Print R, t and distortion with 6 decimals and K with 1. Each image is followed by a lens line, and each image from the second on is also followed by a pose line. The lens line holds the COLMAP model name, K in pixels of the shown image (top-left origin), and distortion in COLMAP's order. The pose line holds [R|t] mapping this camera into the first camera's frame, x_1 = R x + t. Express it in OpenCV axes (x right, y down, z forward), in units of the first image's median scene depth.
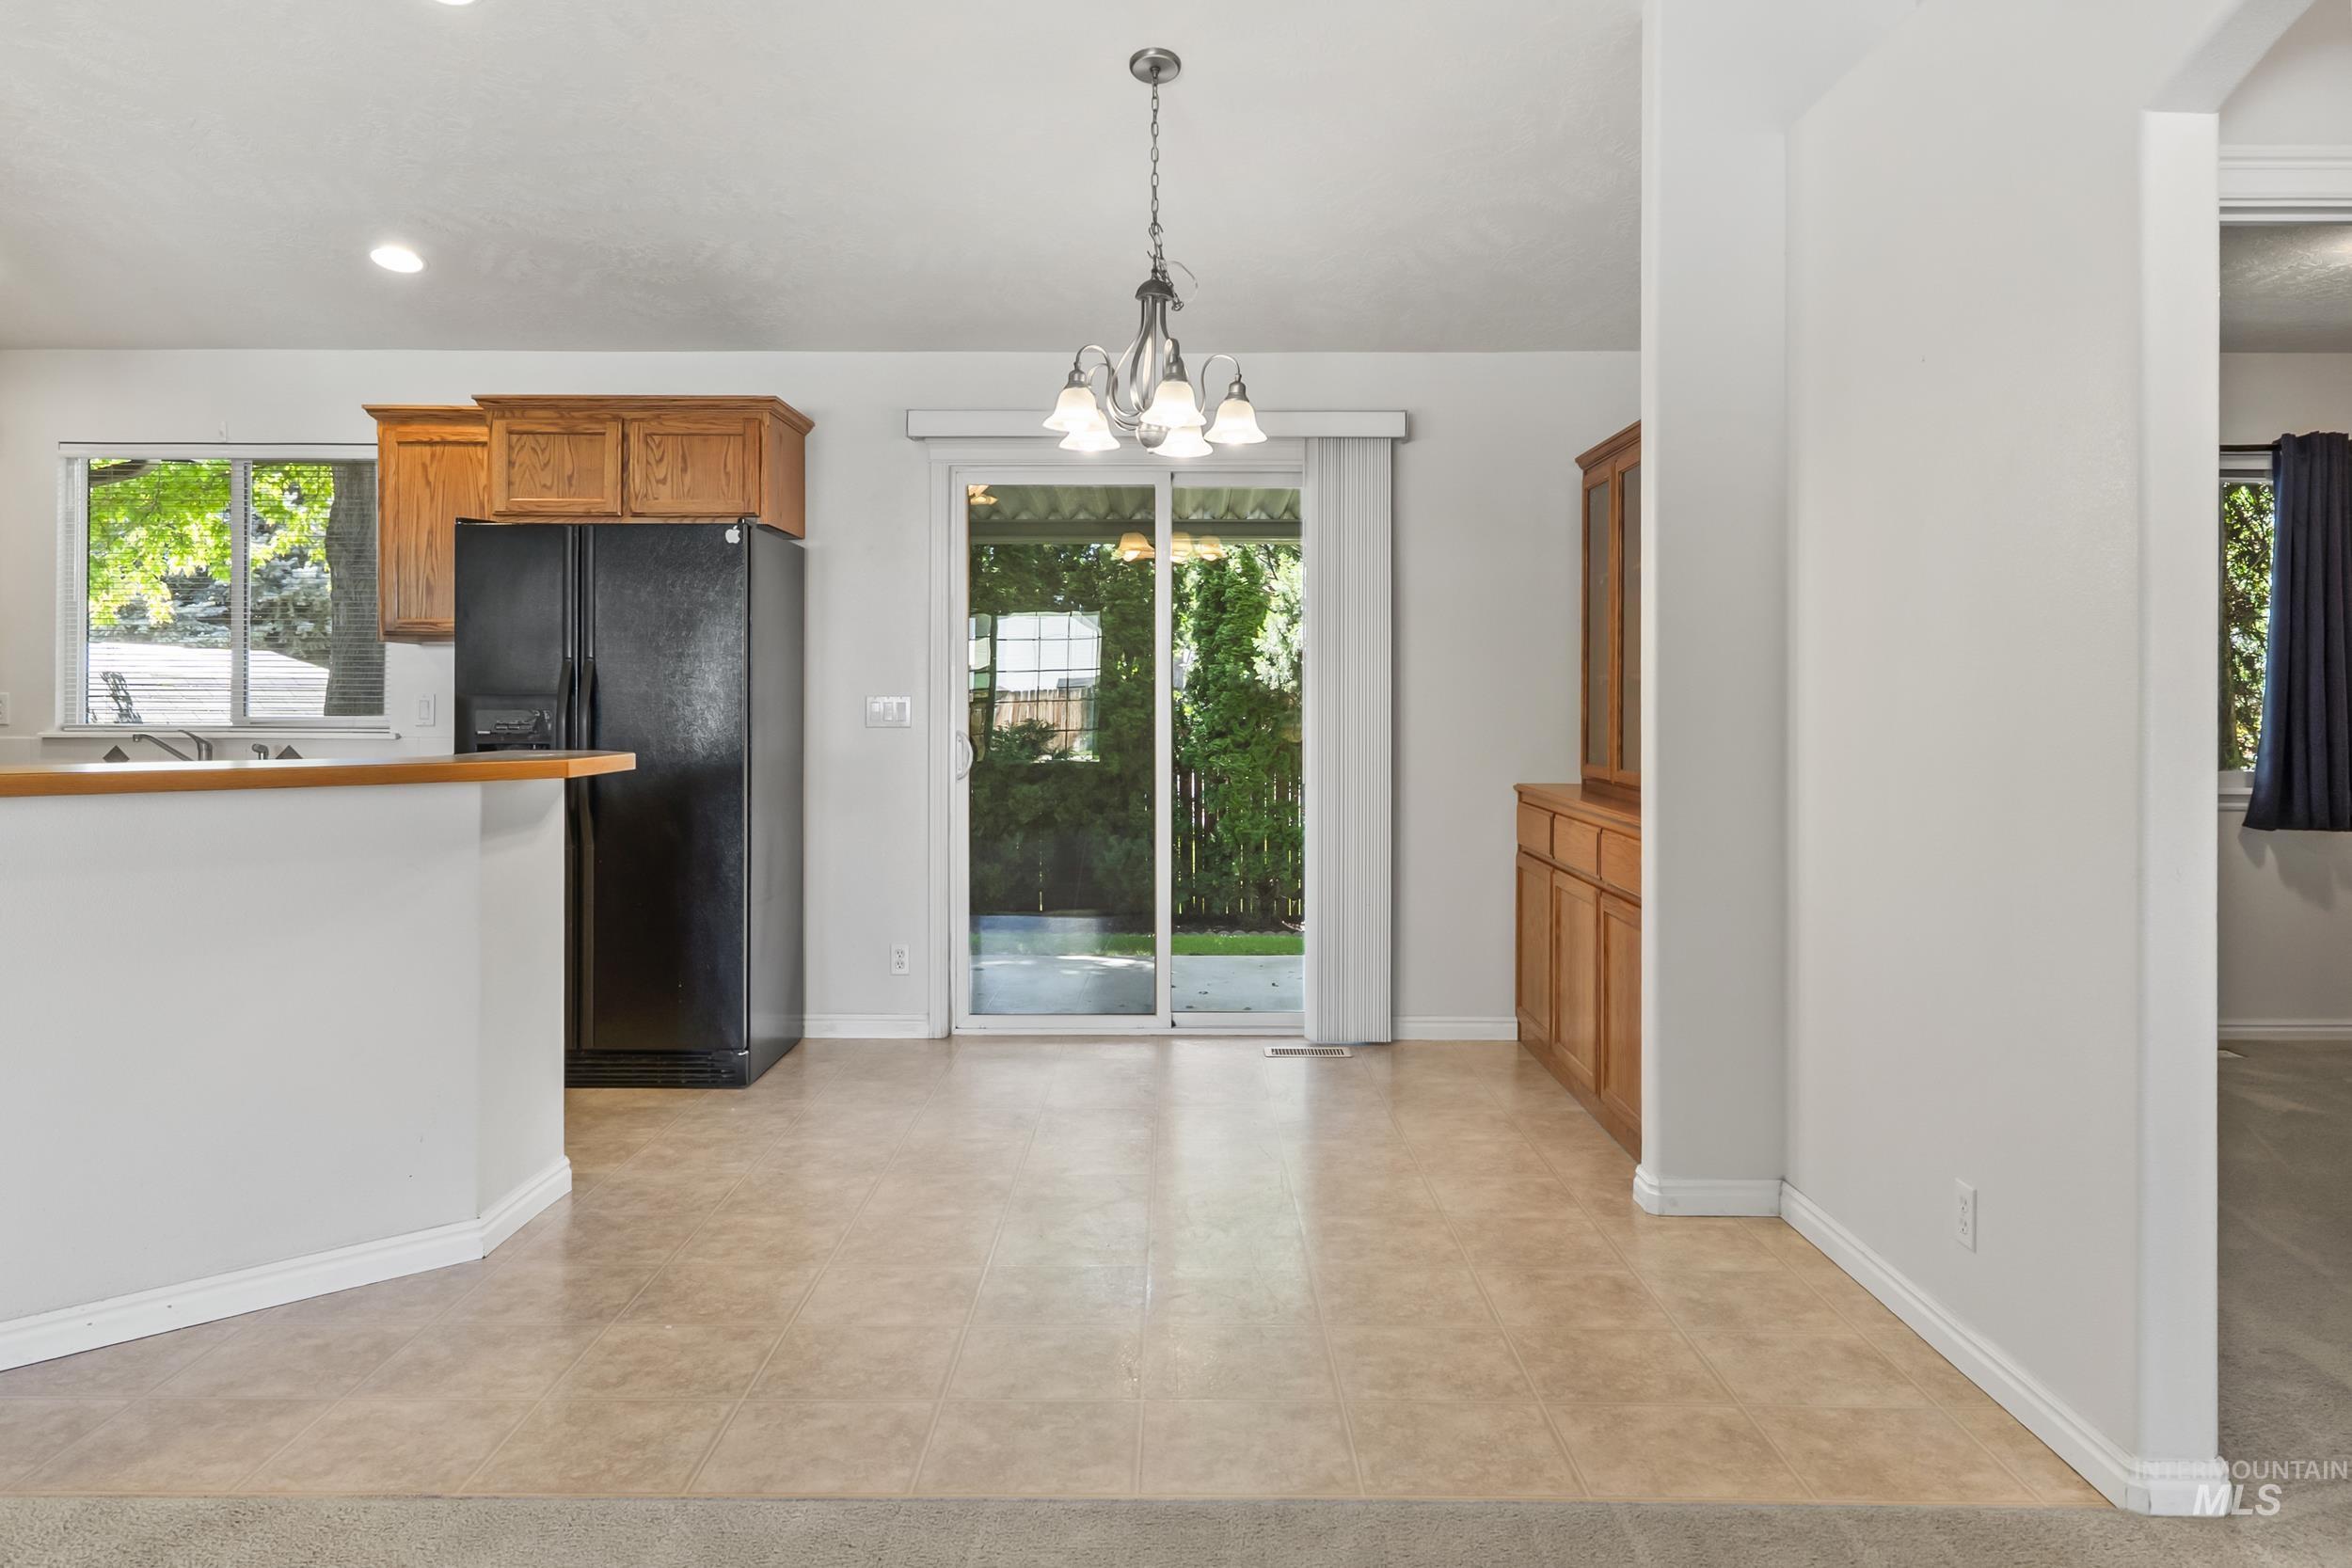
lens RADIAL K [[1627.0, 0, 1181.4], [0, 1627.0, 694.7], [0, 0, 1]] dist [0.002625, -0.000259]
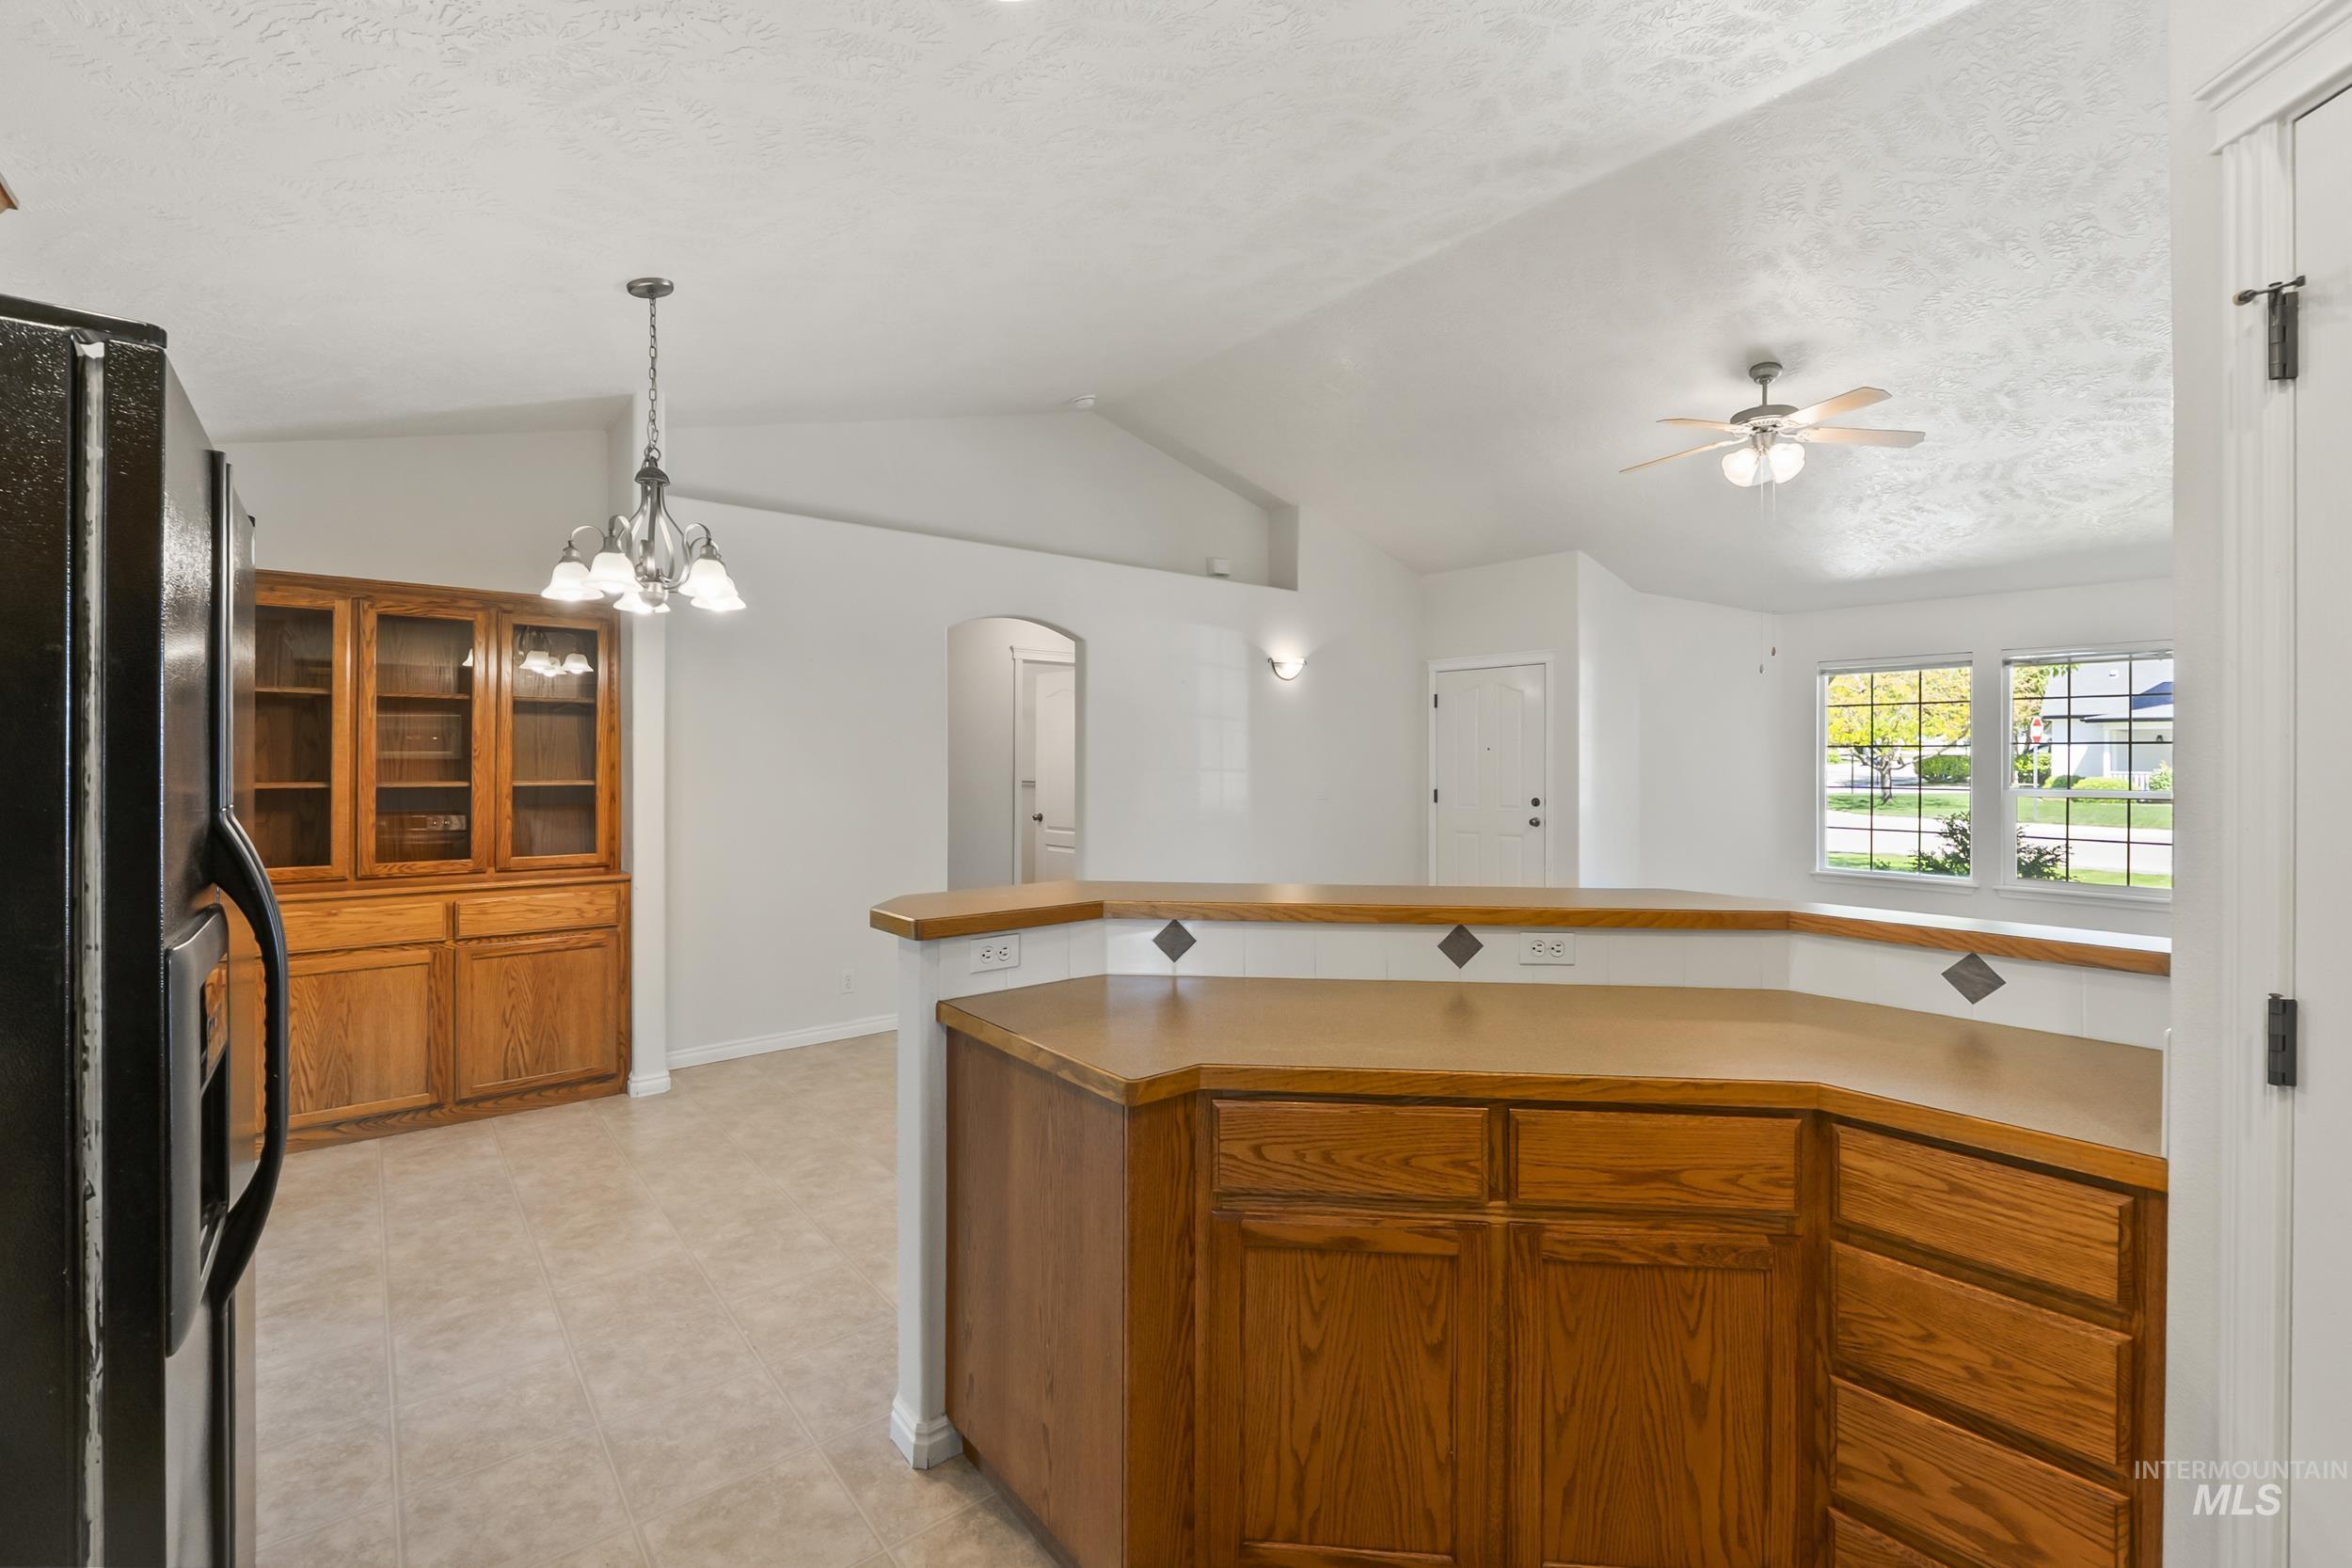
lens RADIAL K [[993.8, 0, 1186.6], [0, 993.8, 762.1], [0, 0, 1]] dist [-0.002103, -0.000508]
pose [[-0.643939, -0.005994, 0.765053, -0.819129], [-0.005857, 0.999979, 0.002905, -0.041563], [-0.765054, -0.002610, -0.643961, 1.157161]]
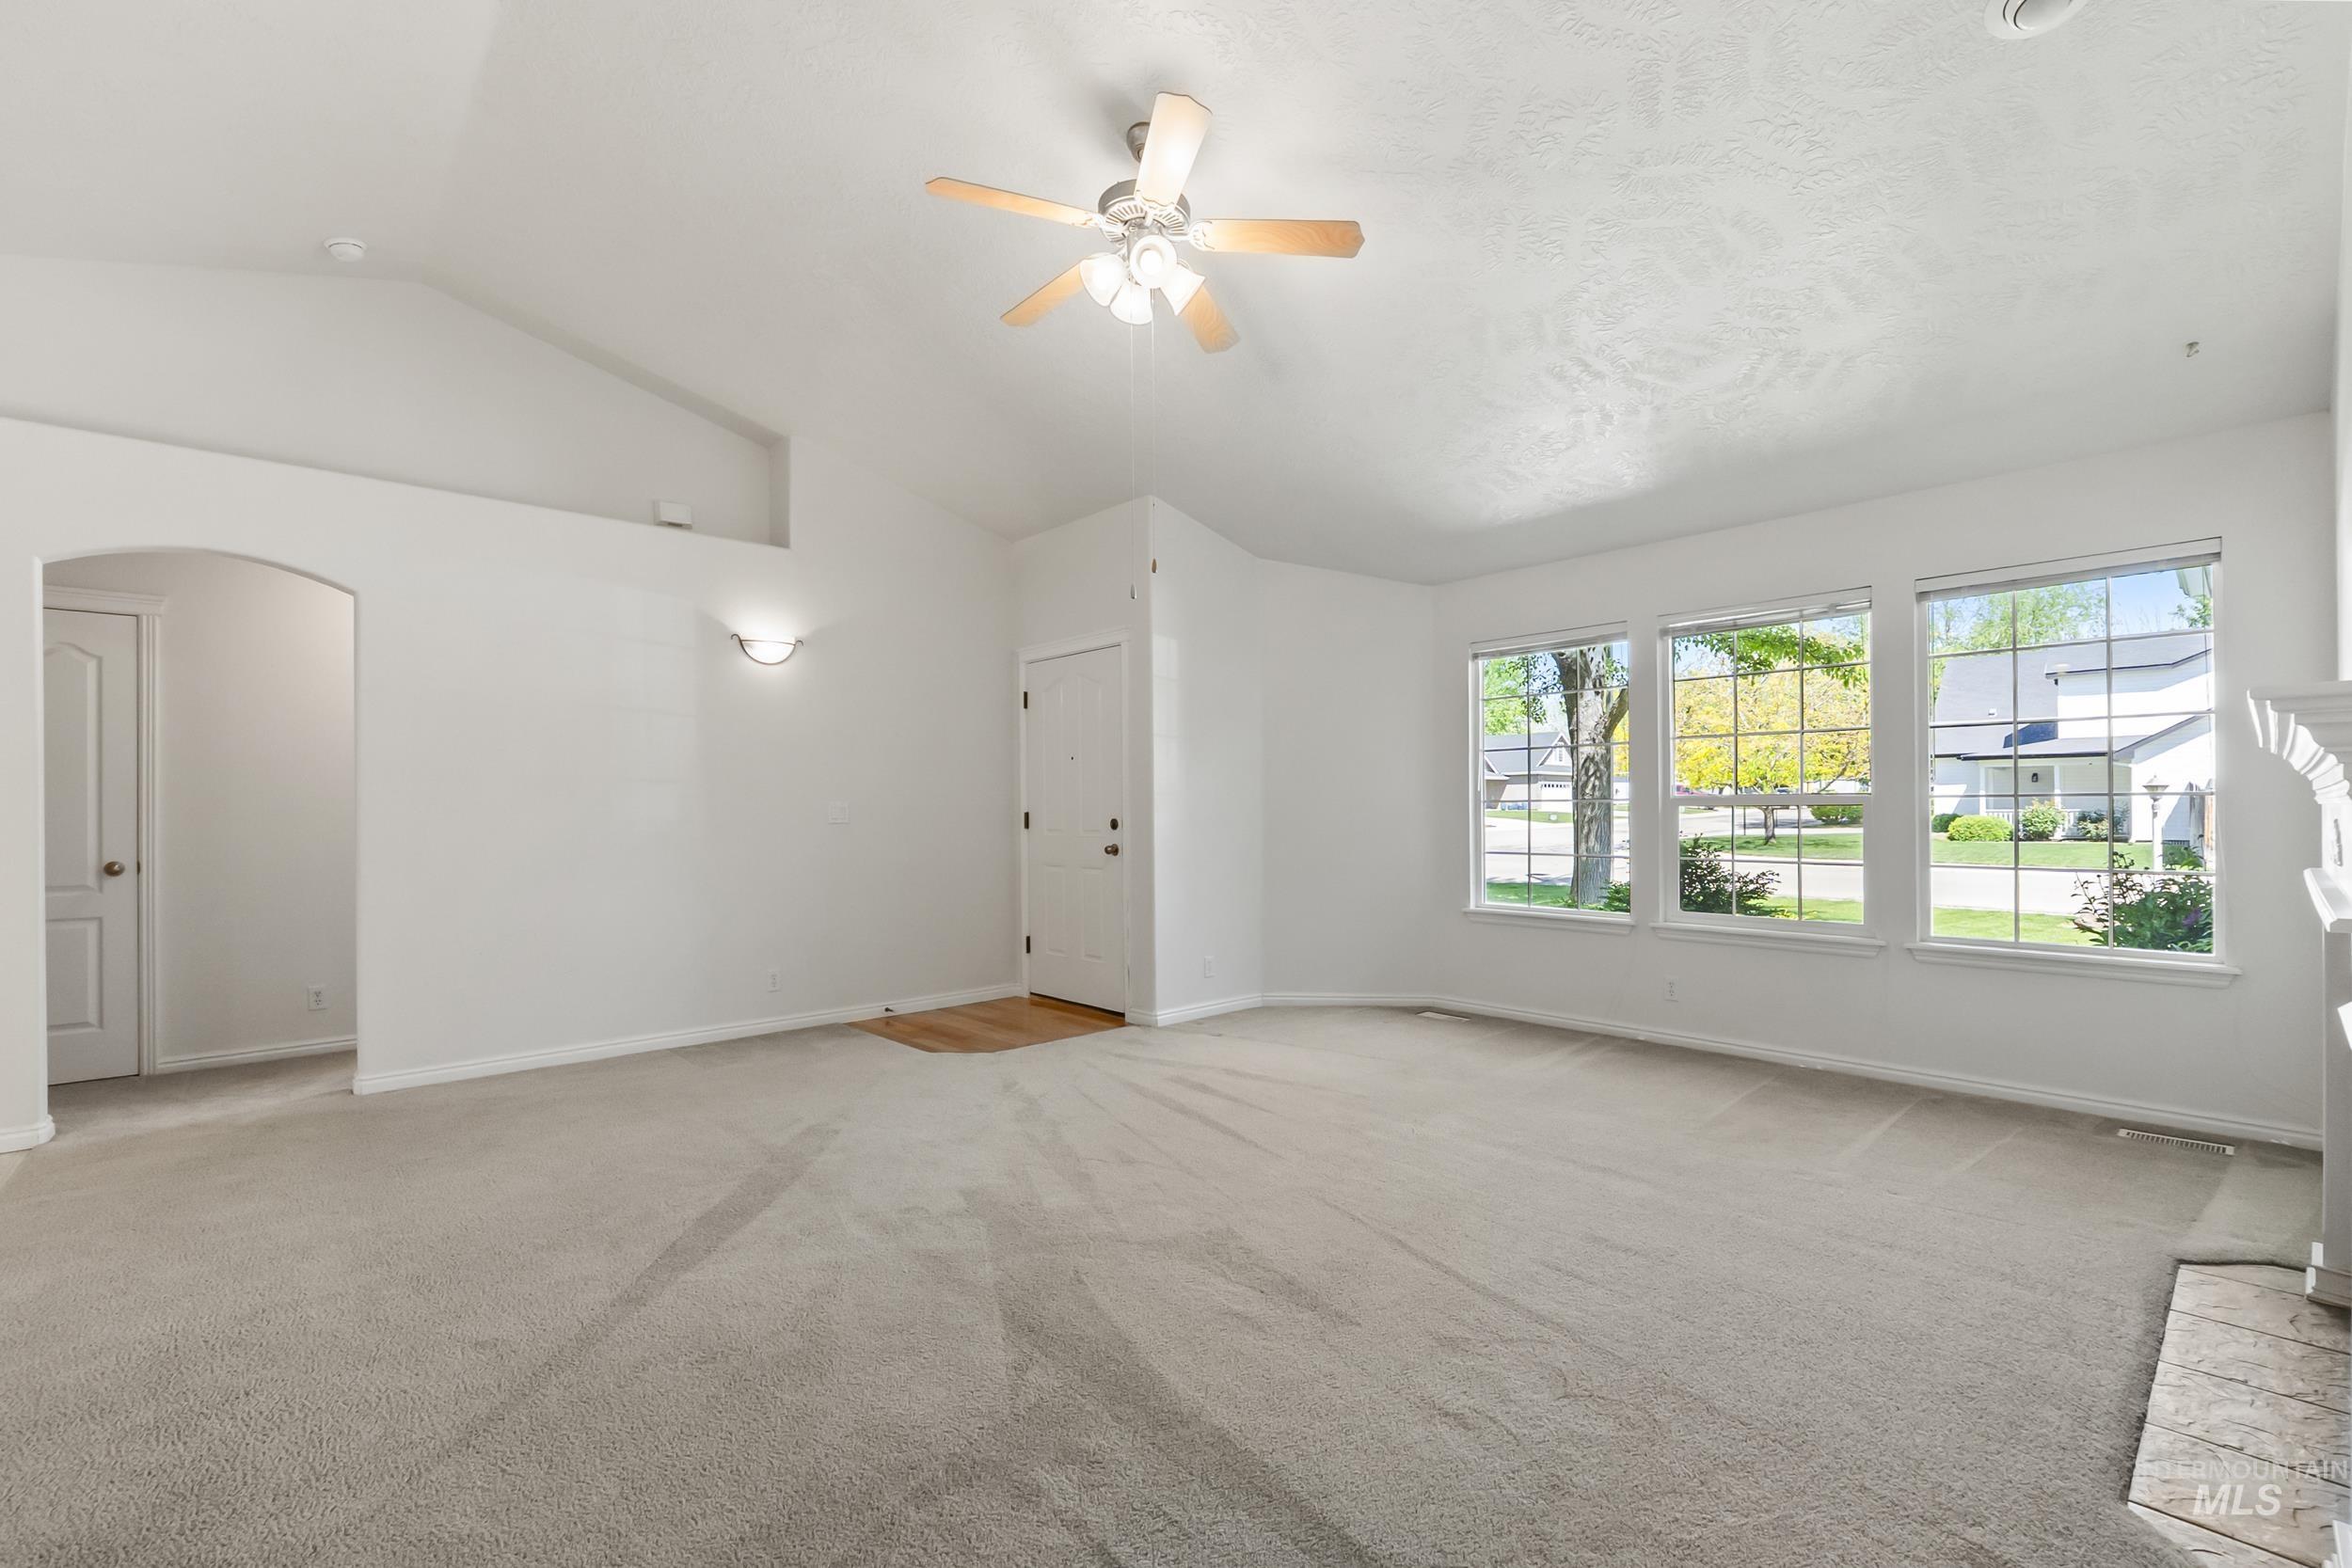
lens RADIAL K [[999.1, 0, 1178.8], [0, 999.1, 814.4], [0, 0, 1]] dist [-0.009689, -0.000118]
pose [[-0.678580, -0.000801, 0.734526, -0.932336], [0.002187, 0.999993, 0.003111, 0.011909], [-0.734524, 0.003717, -0.678573, 0.436026]]
